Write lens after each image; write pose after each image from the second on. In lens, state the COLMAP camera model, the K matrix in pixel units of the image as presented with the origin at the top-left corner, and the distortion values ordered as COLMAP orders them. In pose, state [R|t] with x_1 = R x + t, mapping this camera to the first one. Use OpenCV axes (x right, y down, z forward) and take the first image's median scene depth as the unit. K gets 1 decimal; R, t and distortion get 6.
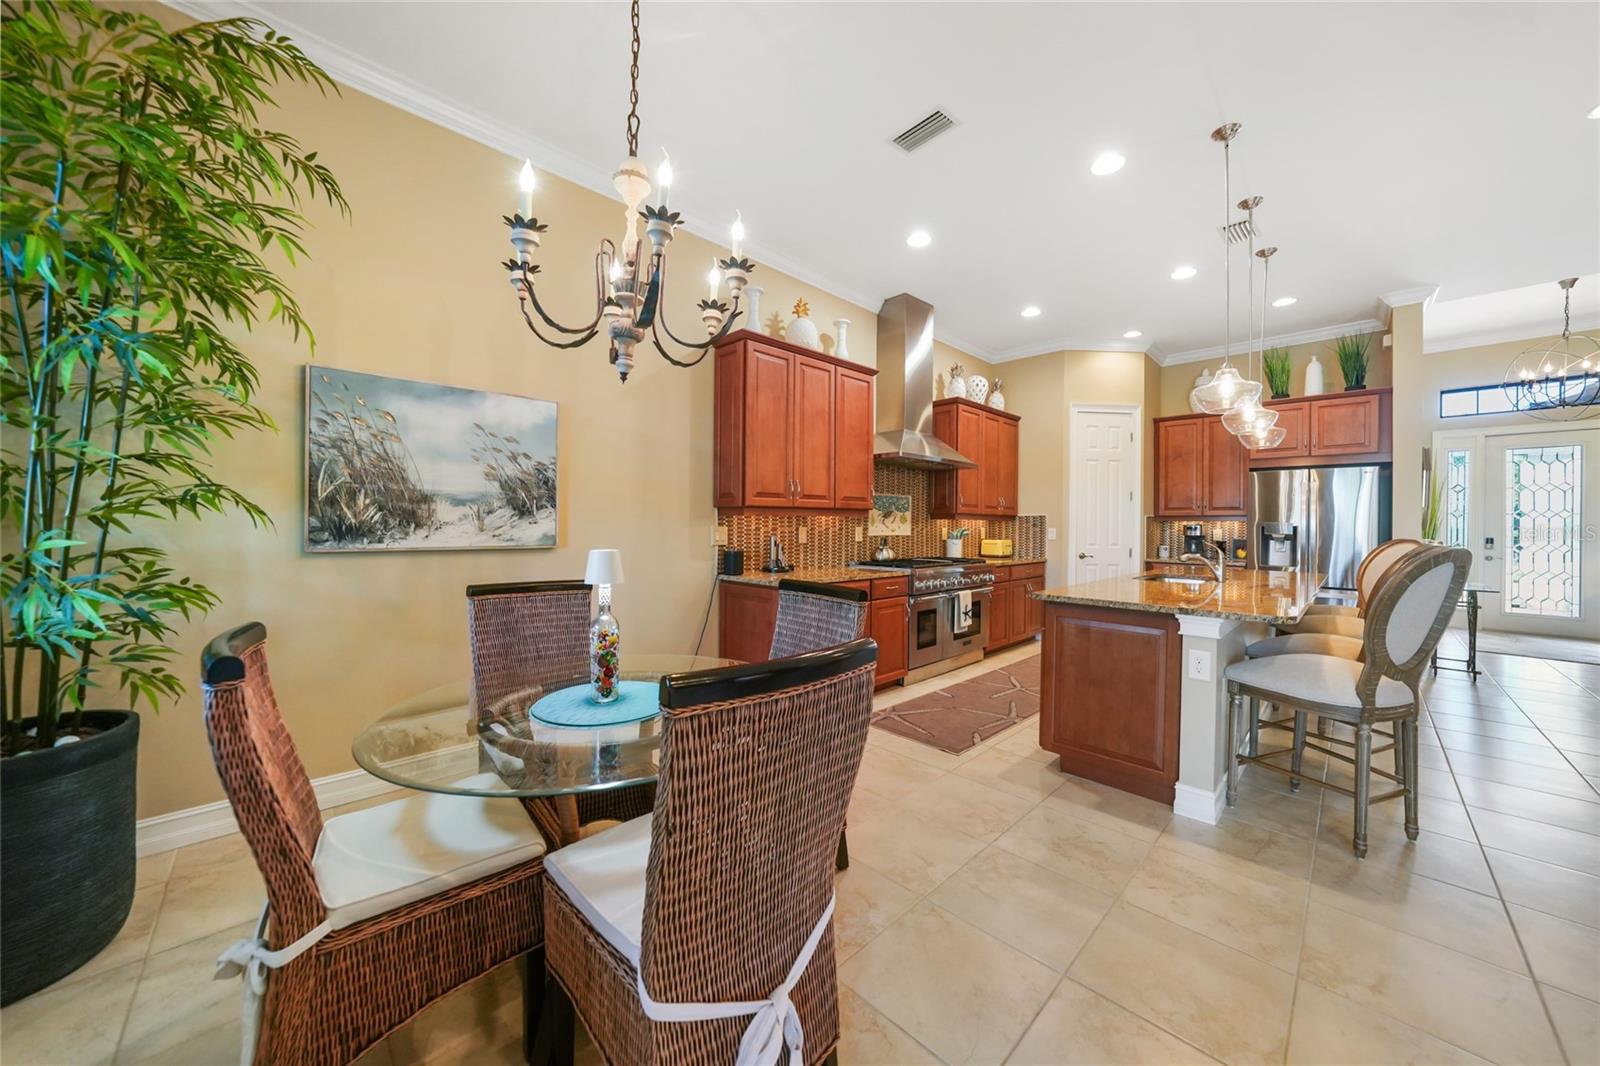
lens RADIAL K [[565.4, 0, 798.8], [0, 565.4, 523.0], [0, 0, 1]] dist [-0.030490, 0.007392]
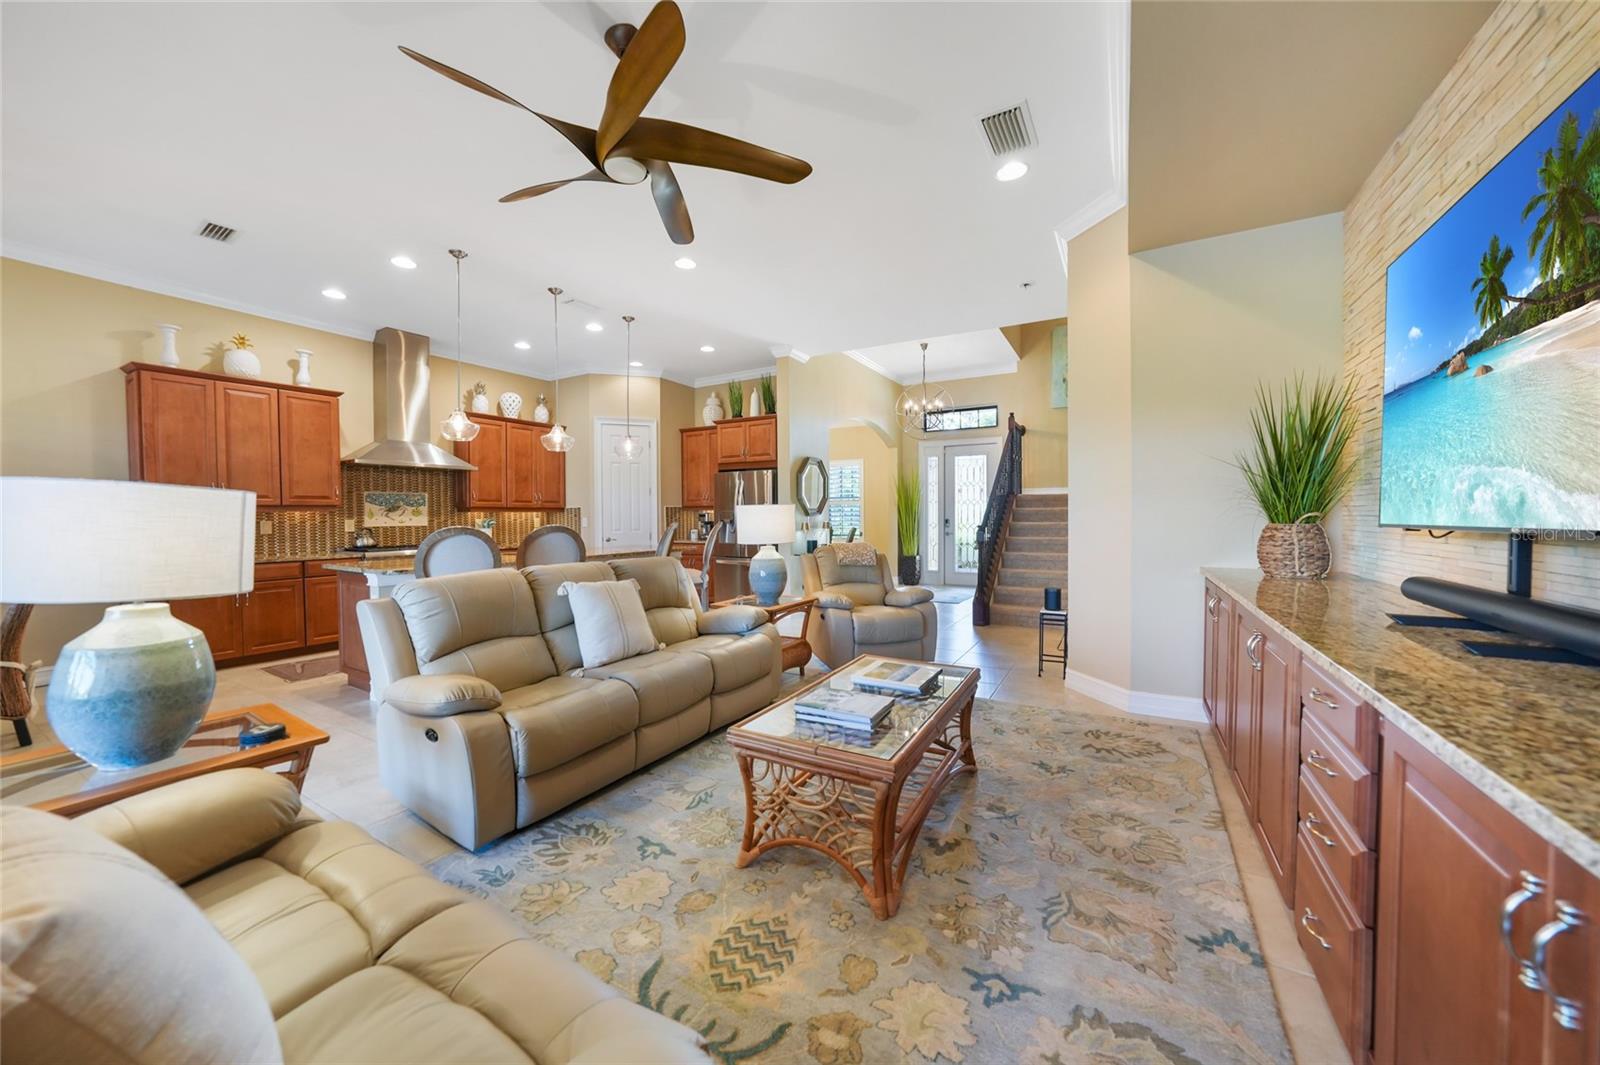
lens RADIAL K [[565.4, 0, 799.6], [0, 565.4, 520.9], [0, 0, 1]] dist [-0.030490, 0.007392]
pose [[0.963532, -0.017778, 0.267001, 0.667289], [0.013869, 0.999767, 0.016519, 0.002988], [-0.267232, -0.012214, 0.963555, -0.374836]]
